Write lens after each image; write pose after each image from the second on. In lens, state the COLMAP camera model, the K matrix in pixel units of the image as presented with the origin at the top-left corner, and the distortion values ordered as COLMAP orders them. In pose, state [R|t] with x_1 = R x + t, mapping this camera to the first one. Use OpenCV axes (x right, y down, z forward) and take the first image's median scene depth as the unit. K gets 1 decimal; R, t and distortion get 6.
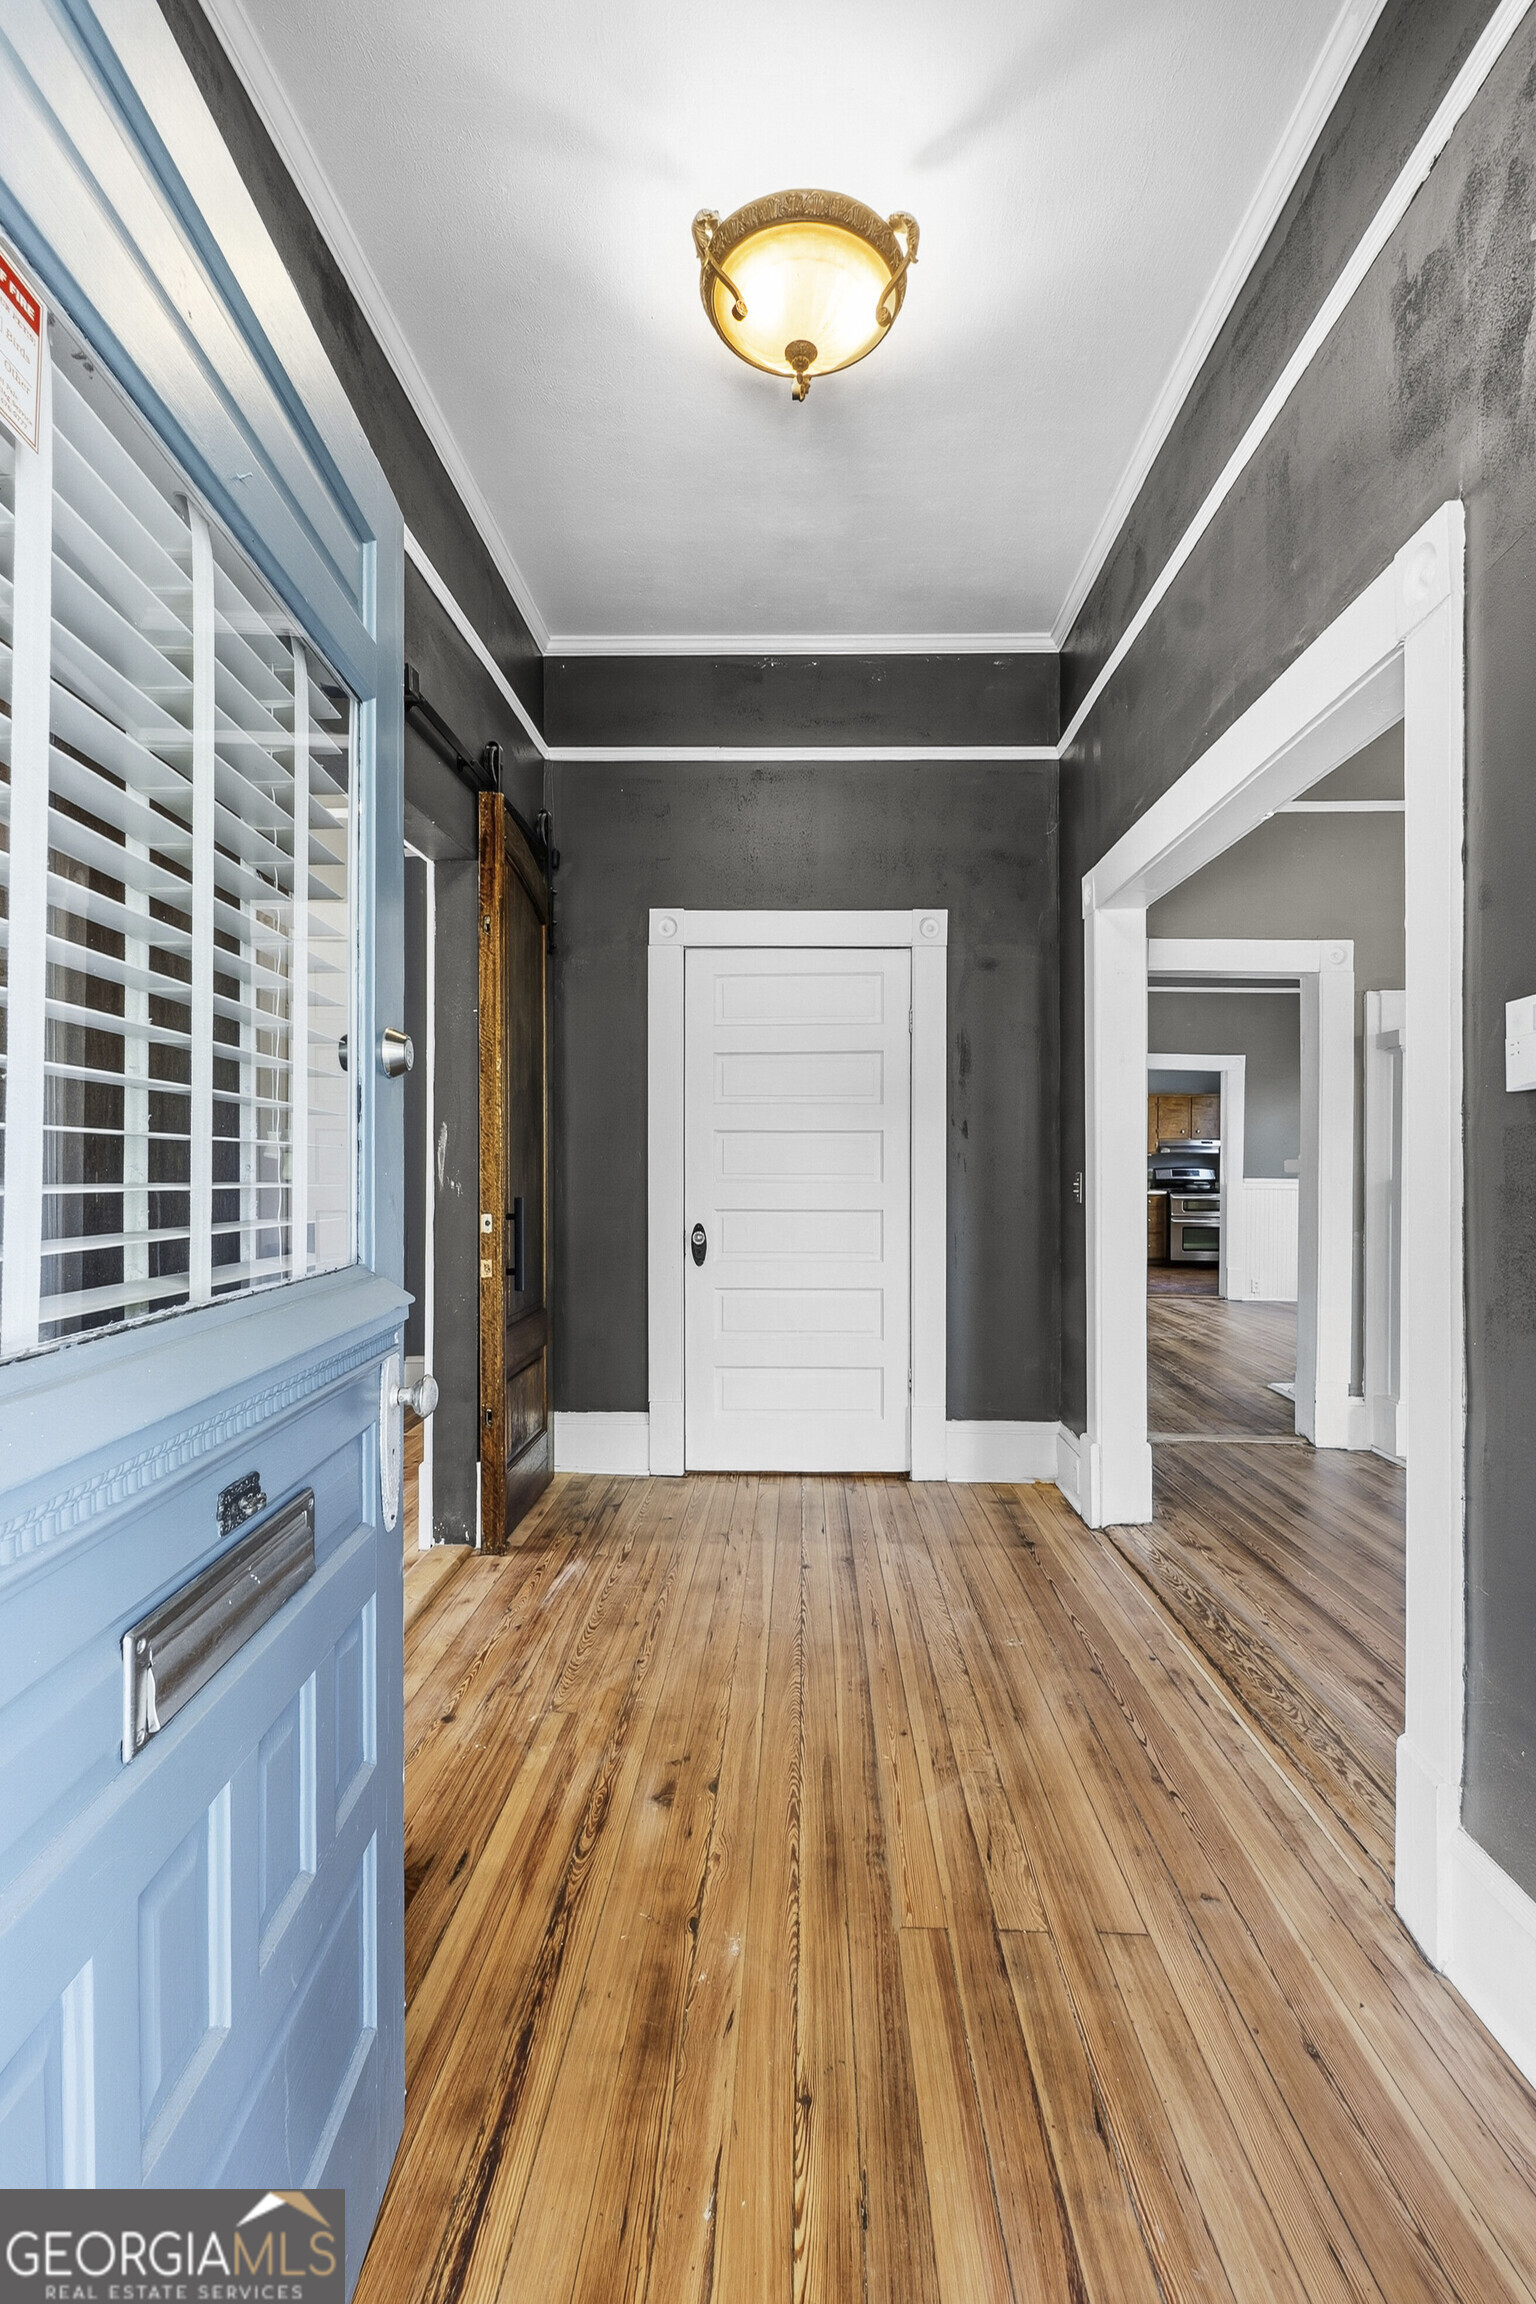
lens RADIAL K [[1003.2, 0, 756.5], [0, 1003.2, 1164.8], [0, 0, 1]] dist [-0.008211, 0.002583]
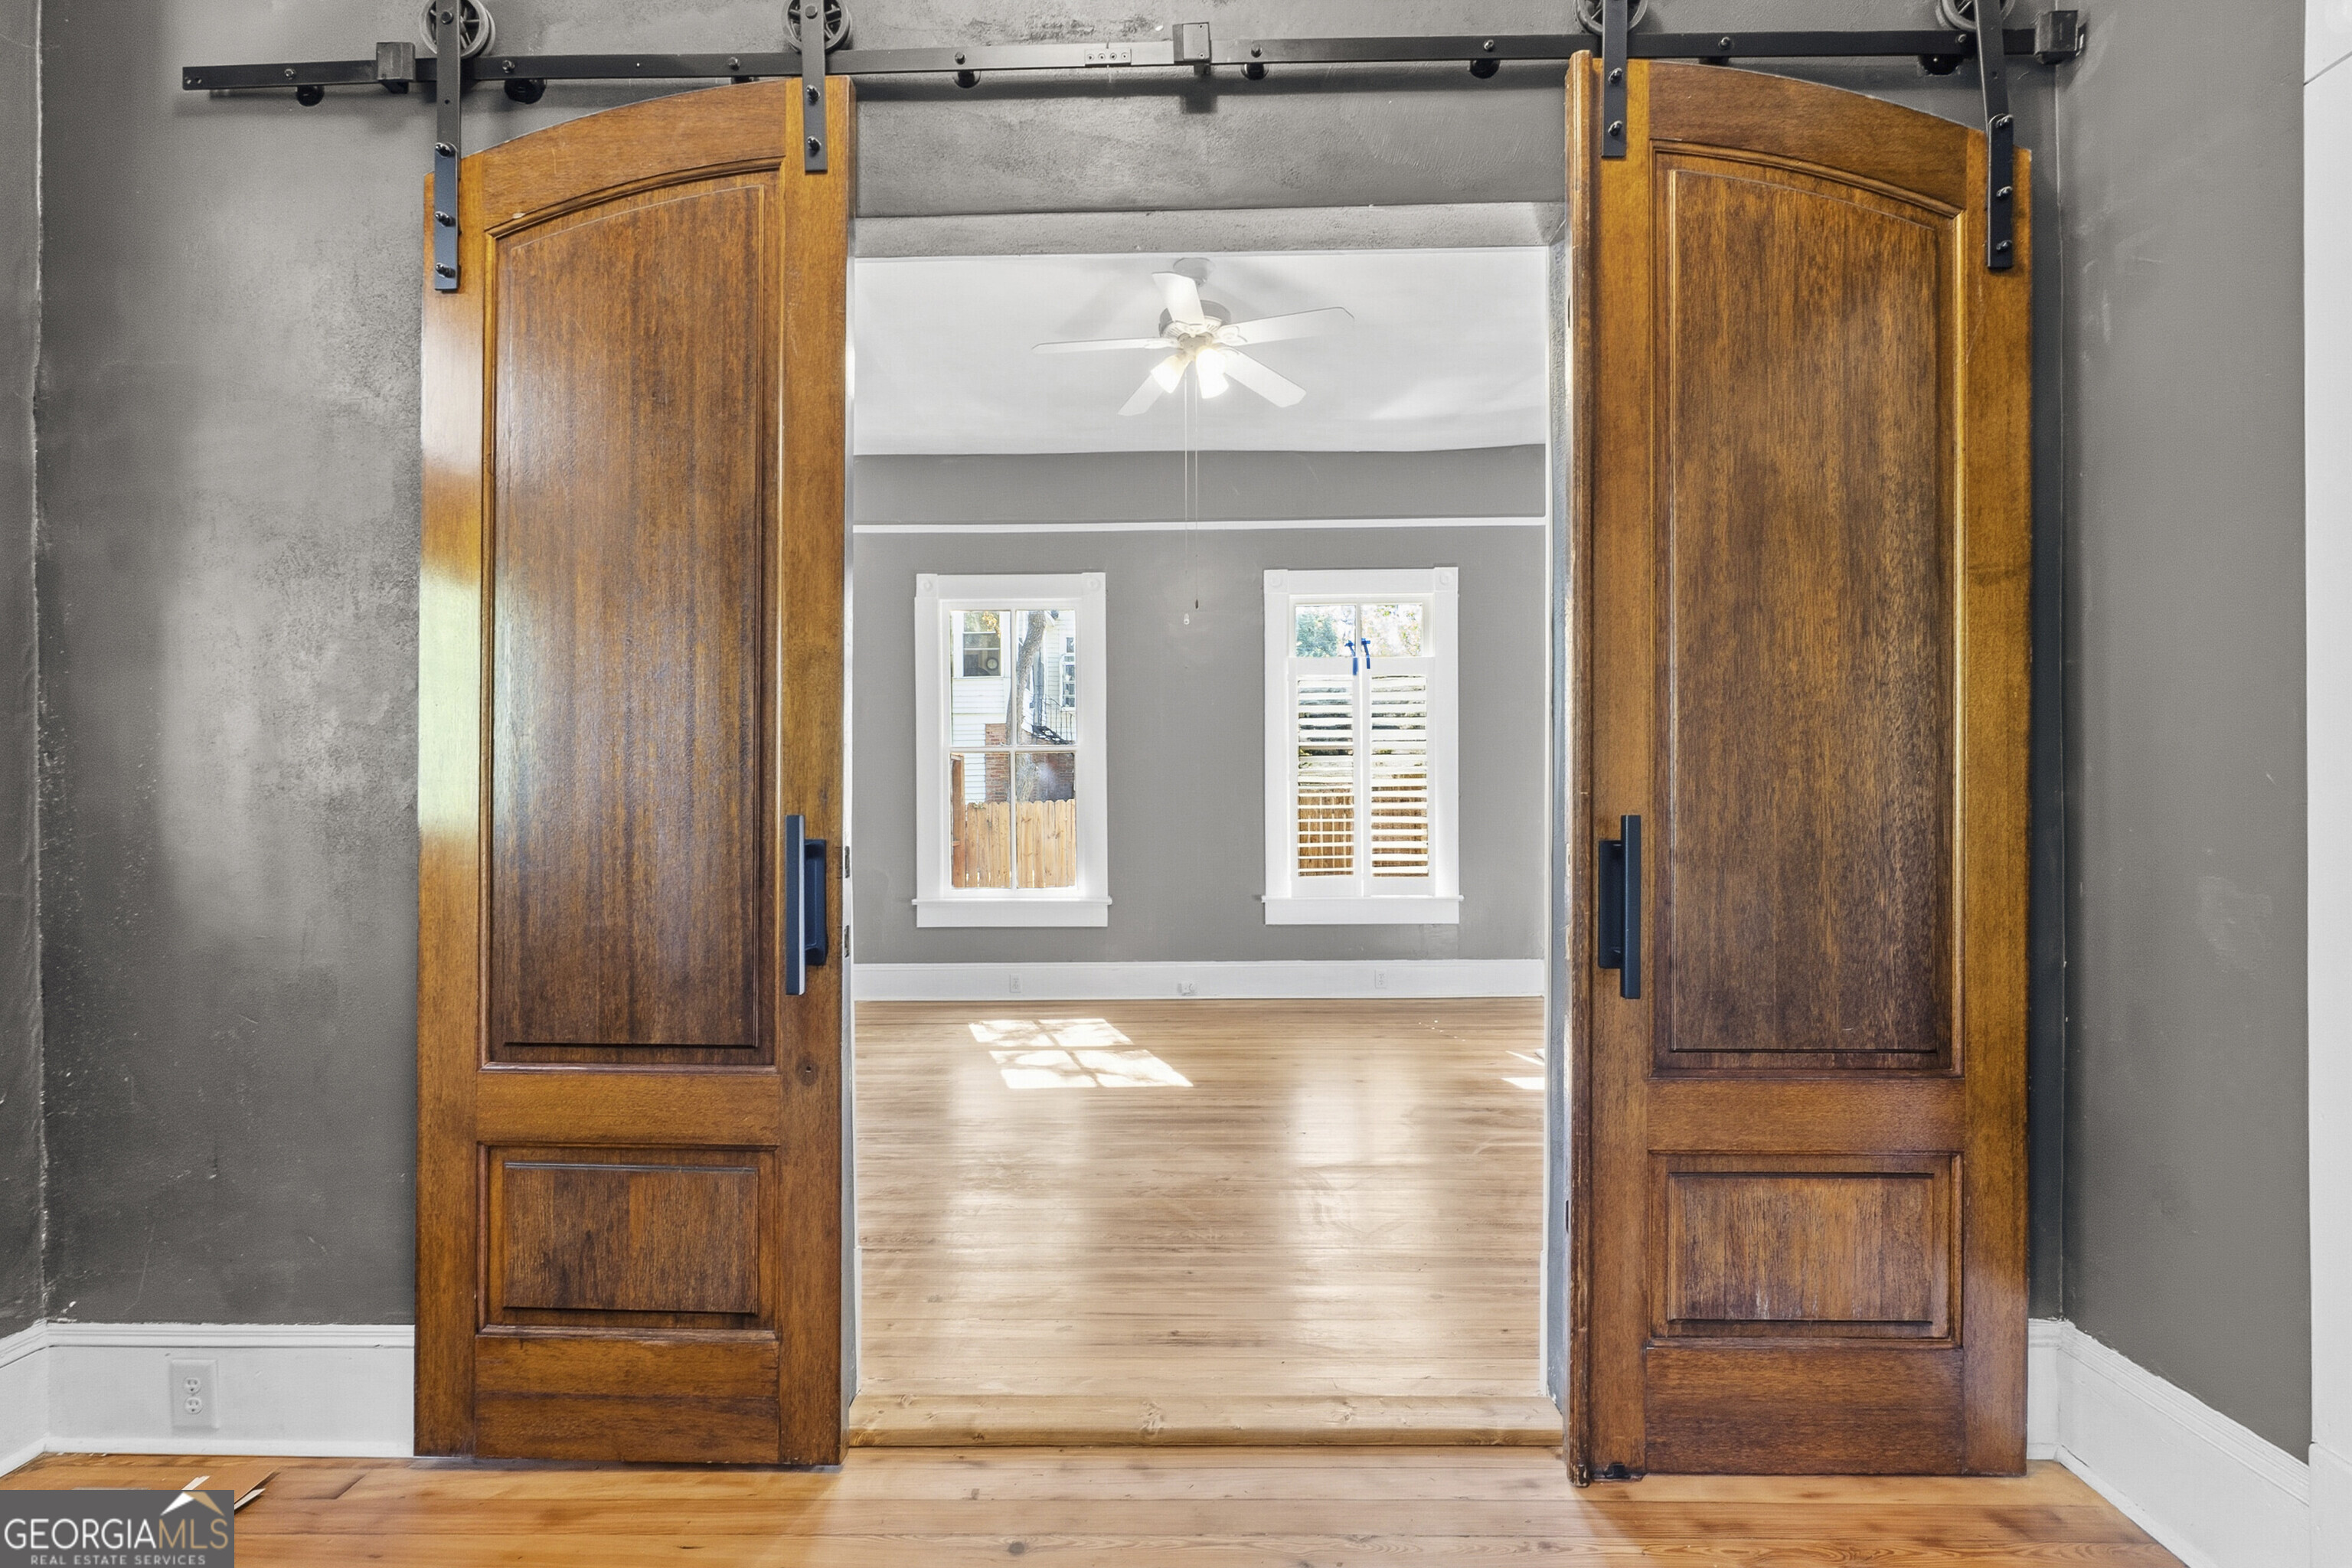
lens RADIAL K [[1054.7, 0, 1180.9], [0, 1054.7, 802.2], [0, 0, 1]] dist [-0.003130, 0.000594]
pose [[0.026153, 0.003410, -0.999652, 0.304007], [0.002375, 0.999991, 0.003473, 0.022654], [0.999655, -0.002465, 0.026145, 0.778759]]
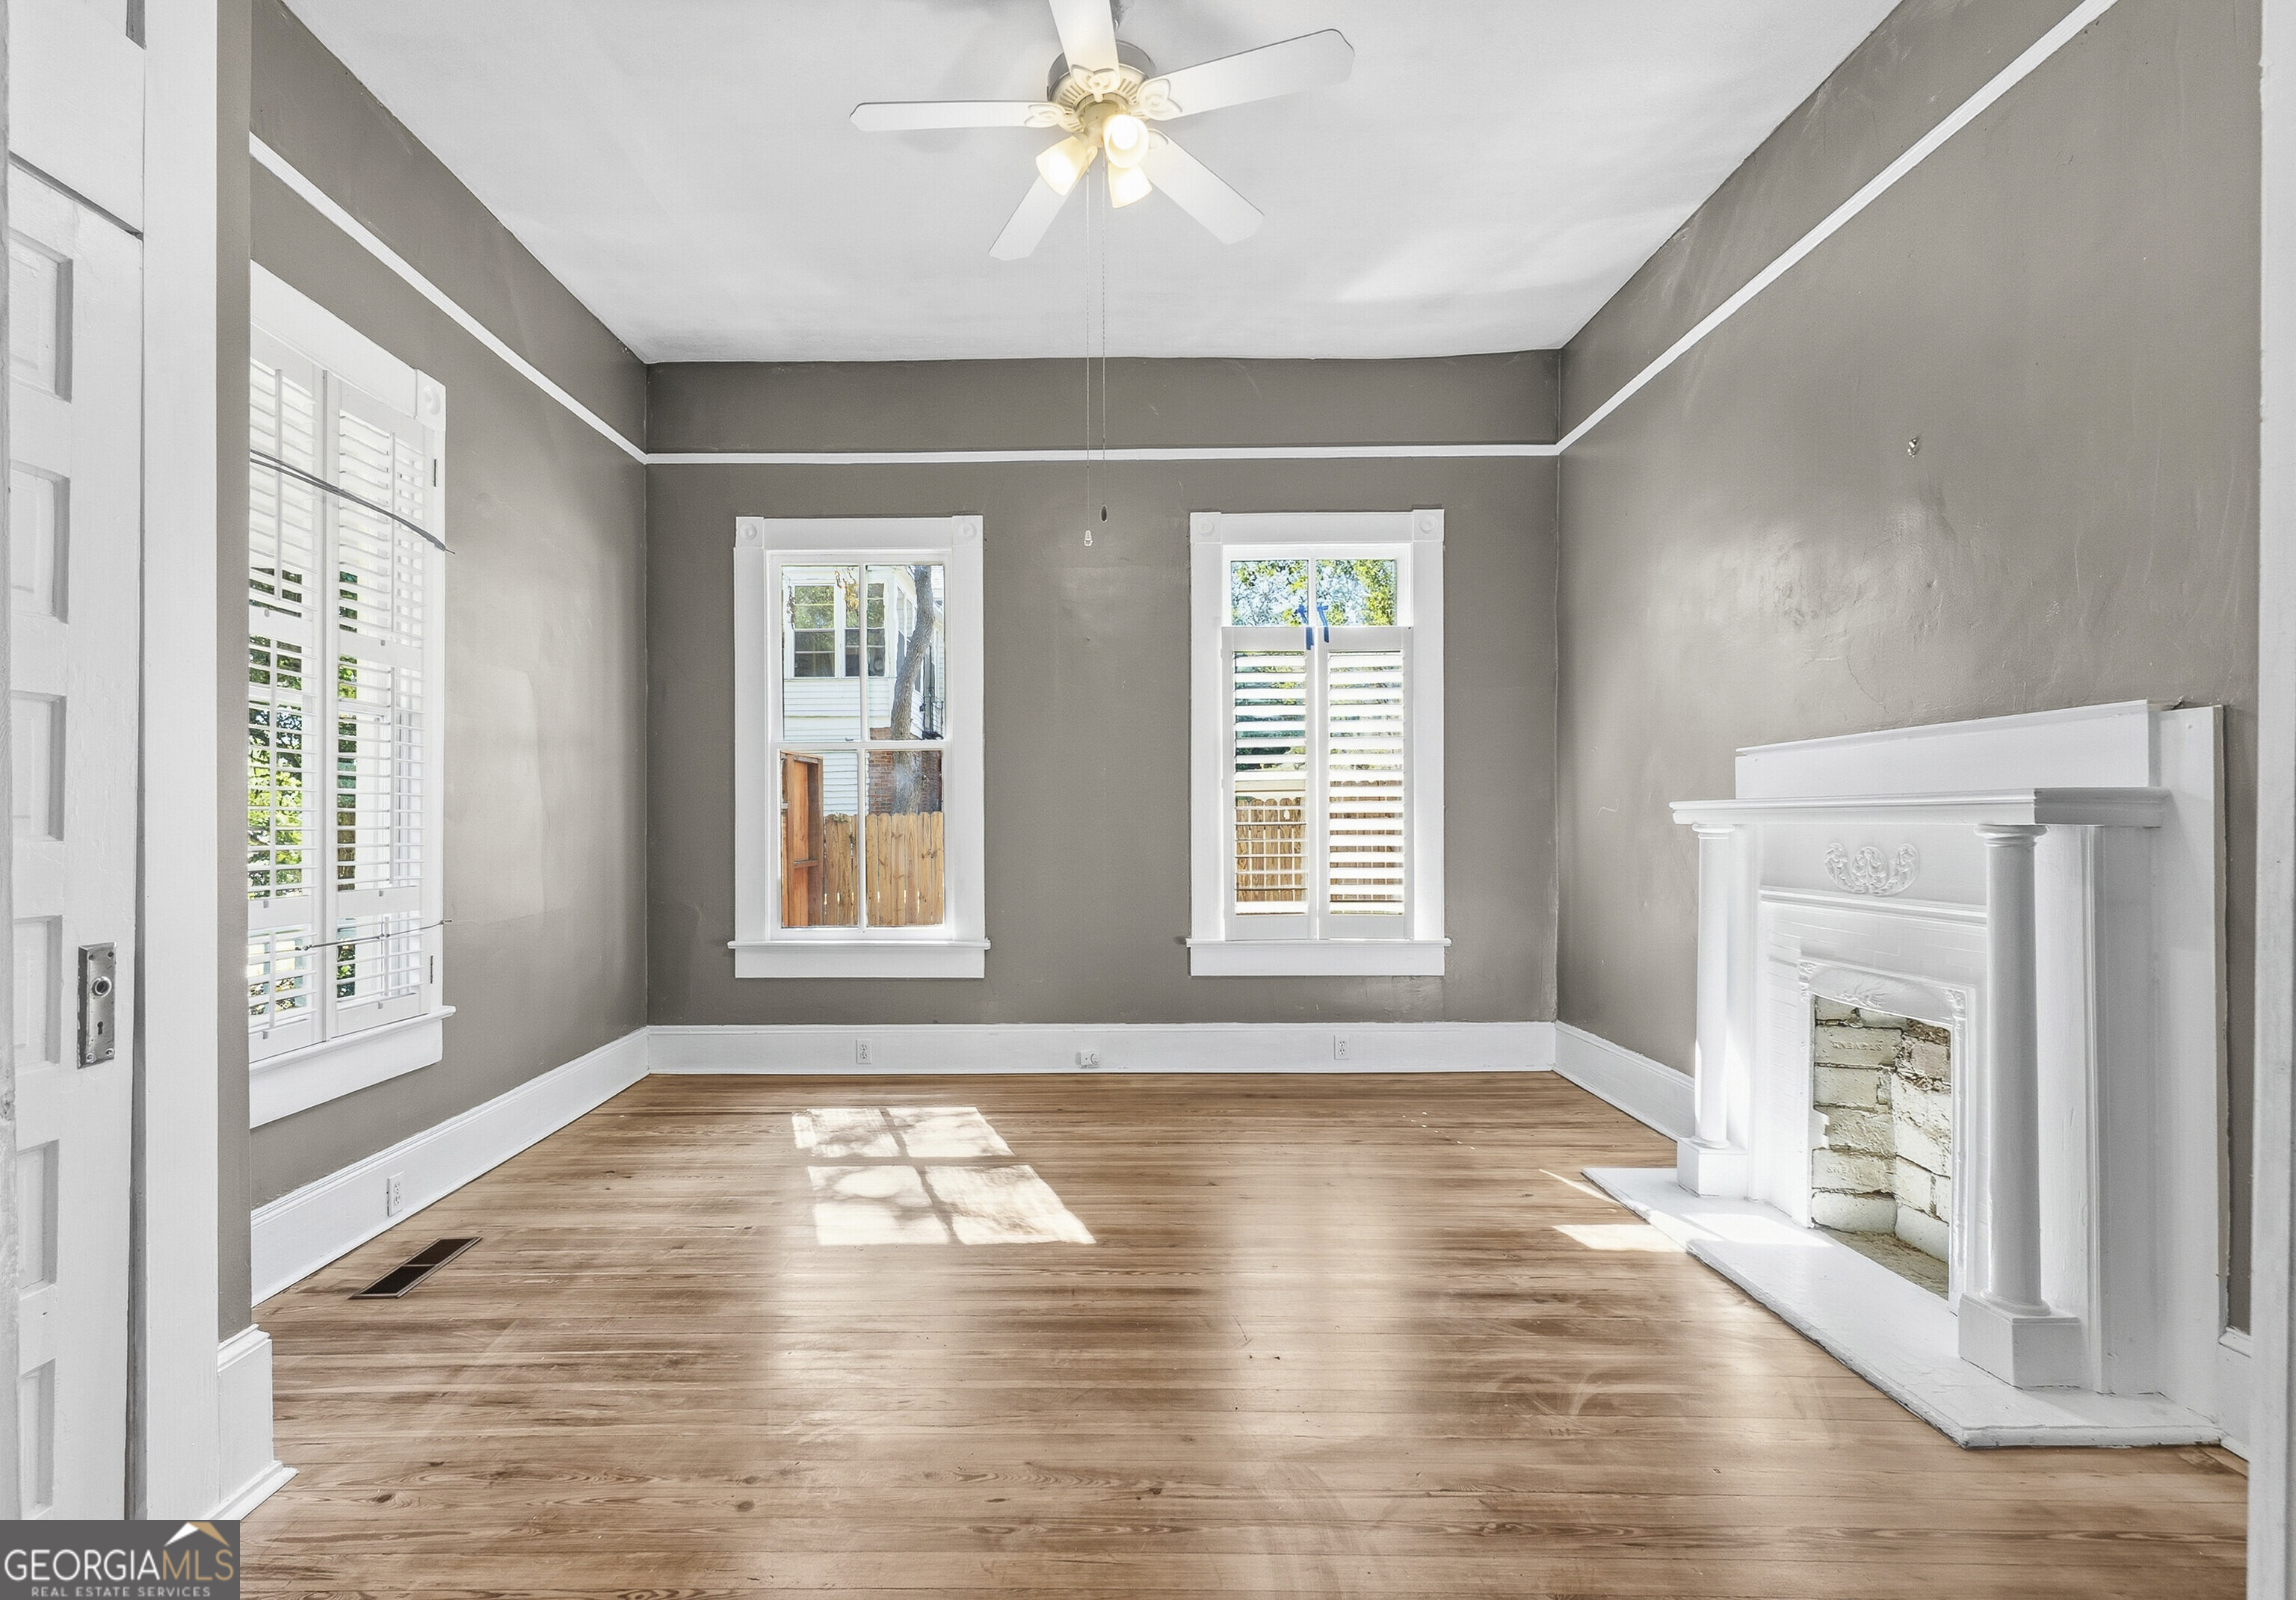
lens RADIAL K [[1055.5, 0, 1099.5], [0, 1055.5, 811.8], [0, 0, 1]] dist [-0.005005, -0.000422]
pose [[0.040717, 0.000268, -0.999171, -0.154371], [-0.001639, 0.999999, 0.000202, 0.024021], [0.999169, 0.001630, 0.040717, 0.795619]]
